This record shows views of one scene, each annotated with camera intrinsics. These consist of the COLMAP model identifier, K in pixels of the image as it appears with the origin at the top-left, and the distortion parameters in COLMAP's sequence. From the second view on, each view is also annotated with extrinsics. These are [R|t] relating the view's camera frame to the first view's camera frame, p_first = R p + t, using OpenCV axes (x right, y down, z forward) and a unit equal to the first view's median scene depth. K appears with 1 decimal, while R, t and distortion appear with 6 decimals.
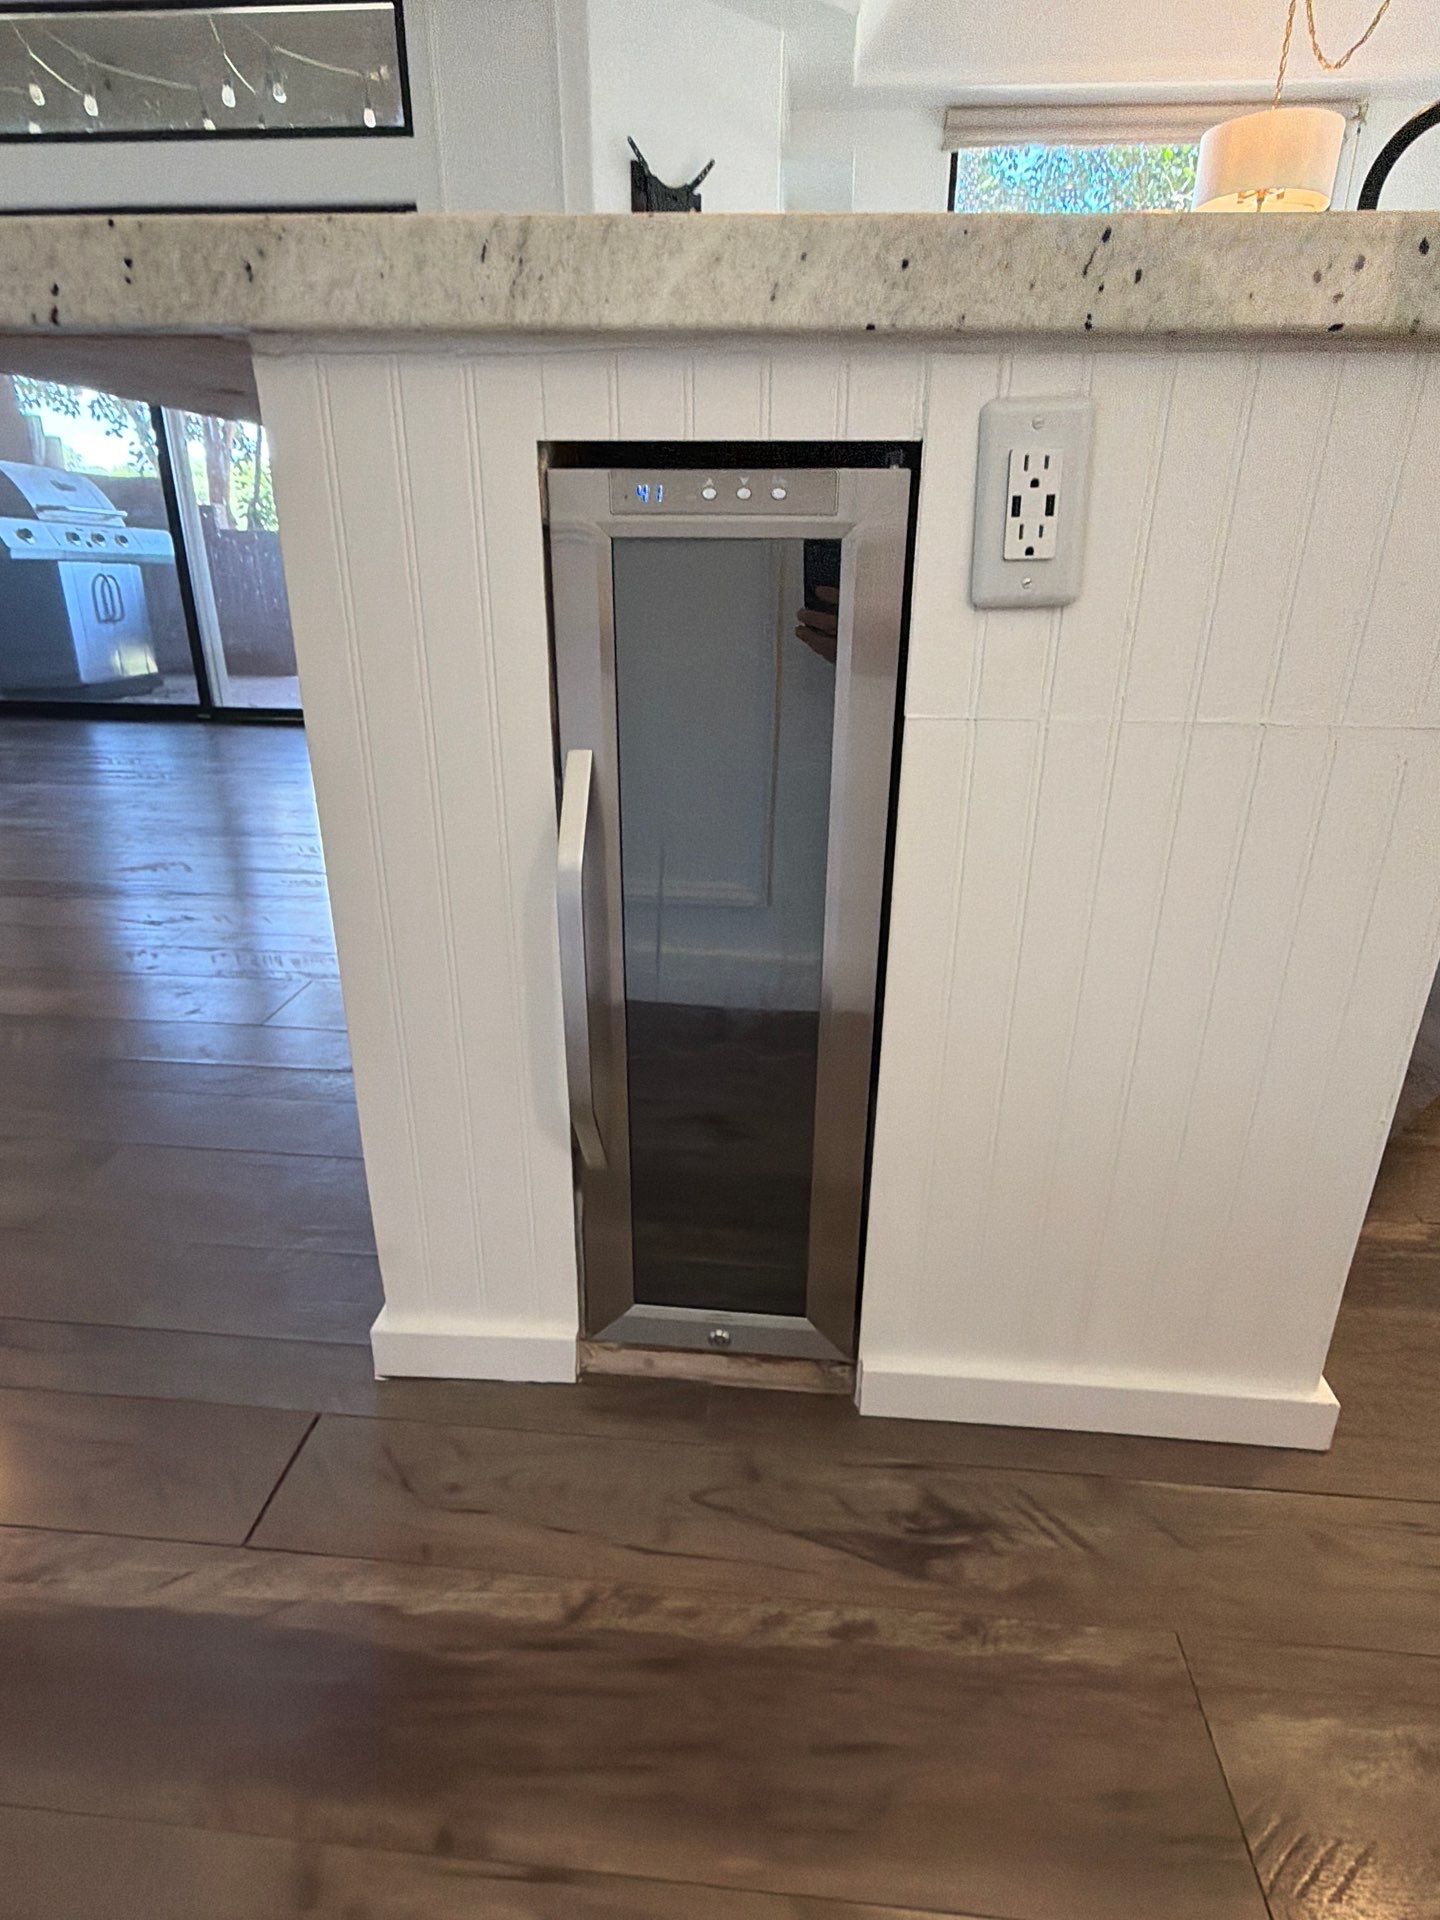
lens RADIAL K [[1036.6, 0, 720.0], [0, 1036.6, 960.0], [0, 0, 1]] dist [-0.003535, 0.008539]
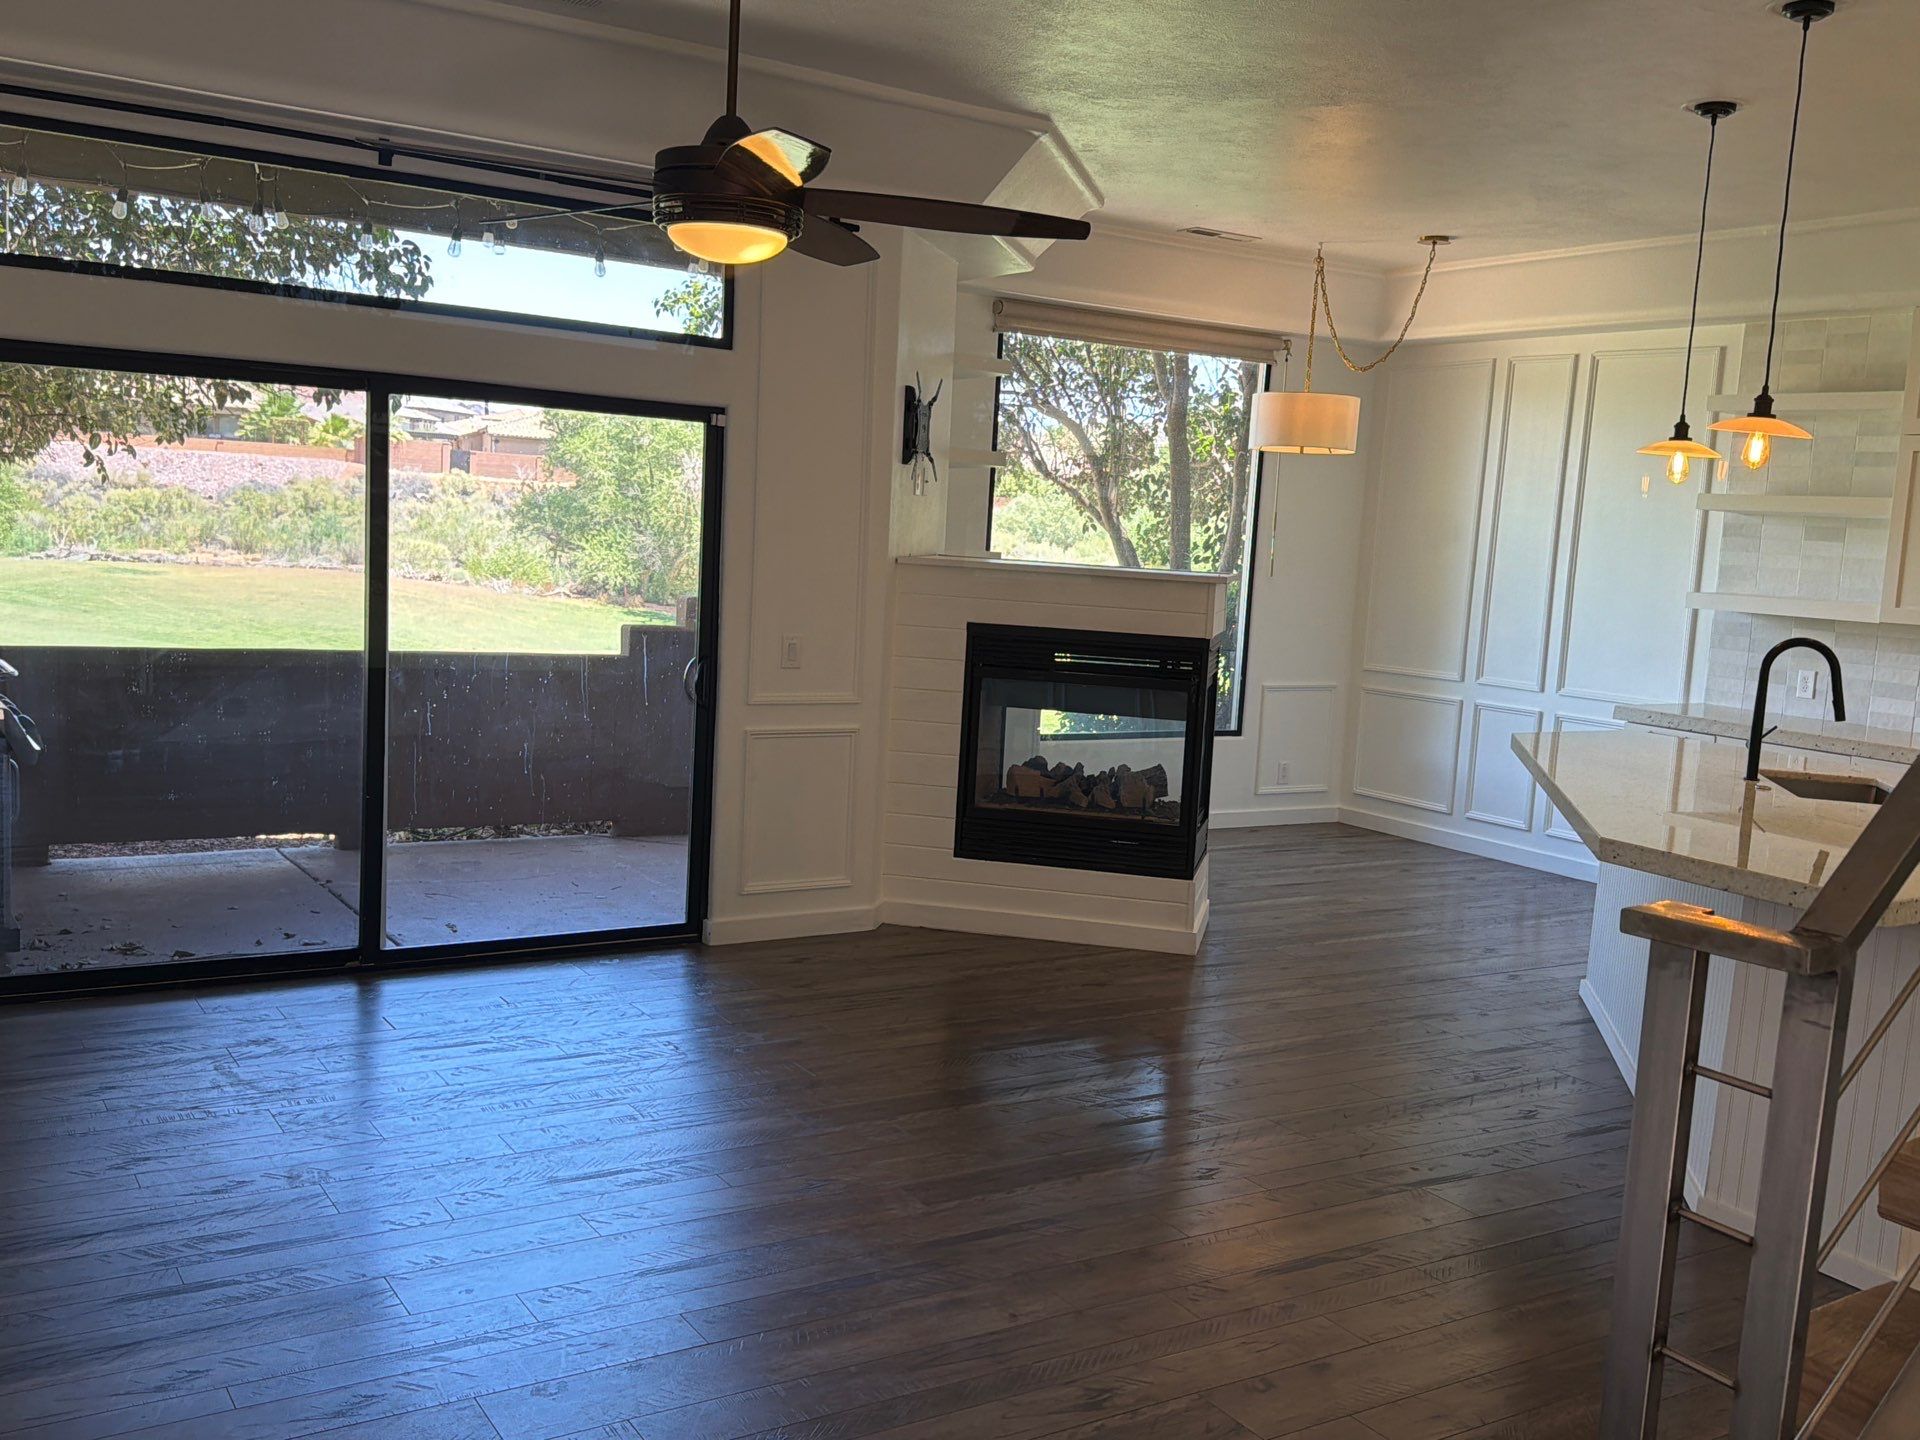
lens RADIAL K [[1753.4, 0, 960.0], [0, 1753.4, 720.0], [0, 0, 1]] dist [0.117413, -0.181268]
pose [[0.794781, -0.033068, 0.605995, -4.364846], [0.174708, 0.968713, -0.176274, -0.520883], [-0.581206, 0.245971, 0.775692, -1.186520]]
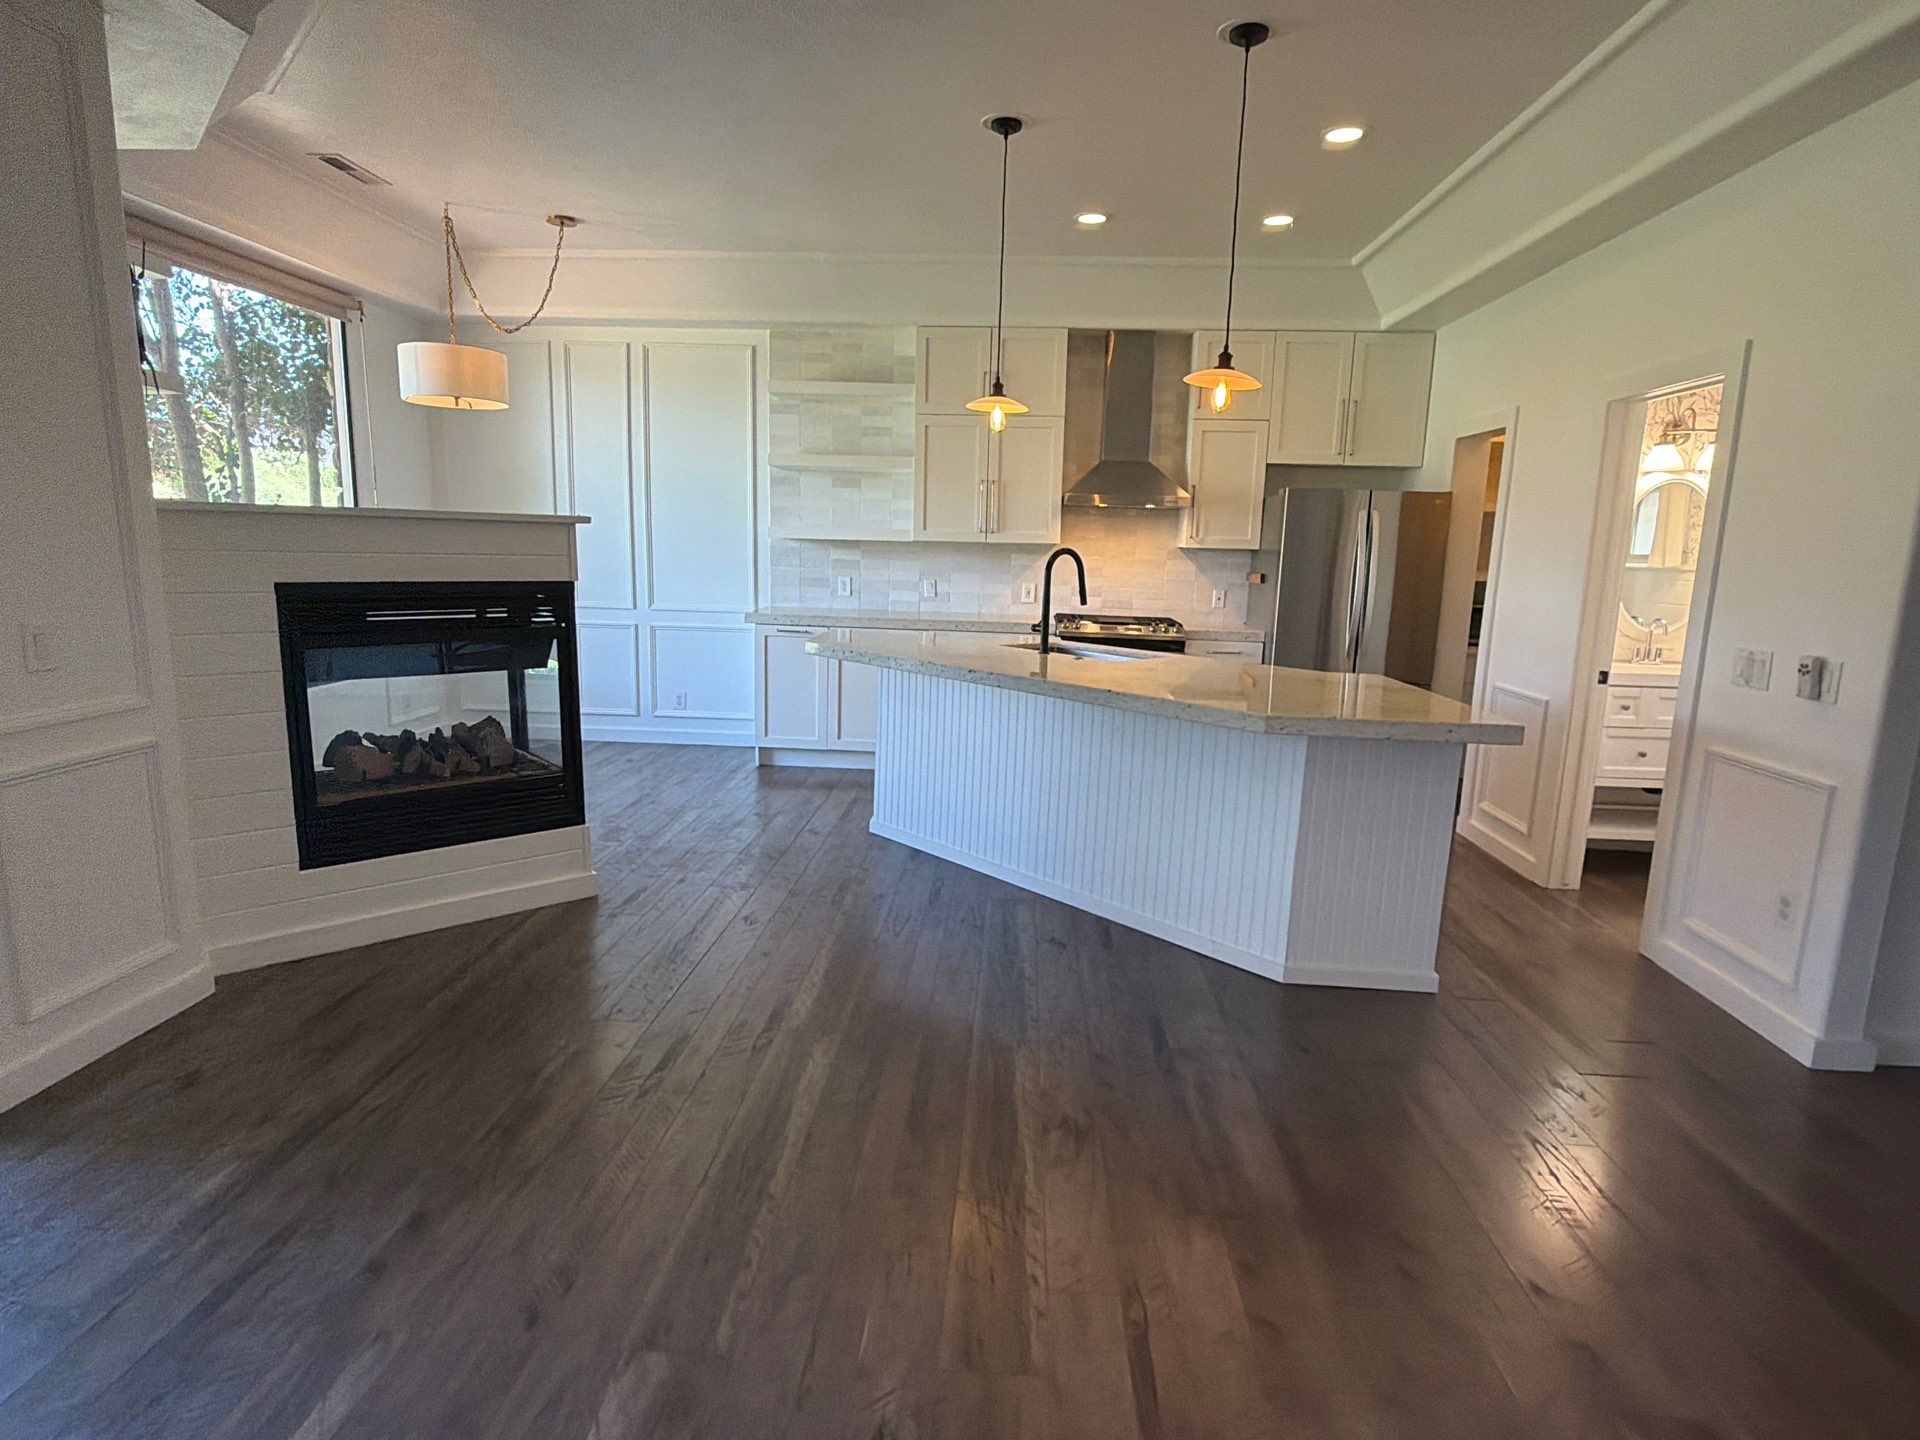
lens RADIAL K [[1036.6, 0, 960.0], [0, 1036.6, 720.0], [0, 0, 1]] dist [-0.003535, 0.008539]
pose [[-0.026500, -0.179842, 0.983339, -3.466013], [0.339253, 0.923686, 0.178075, -1.568552], [-0.940322, 0.338320, 0.036534, 2.098780]]
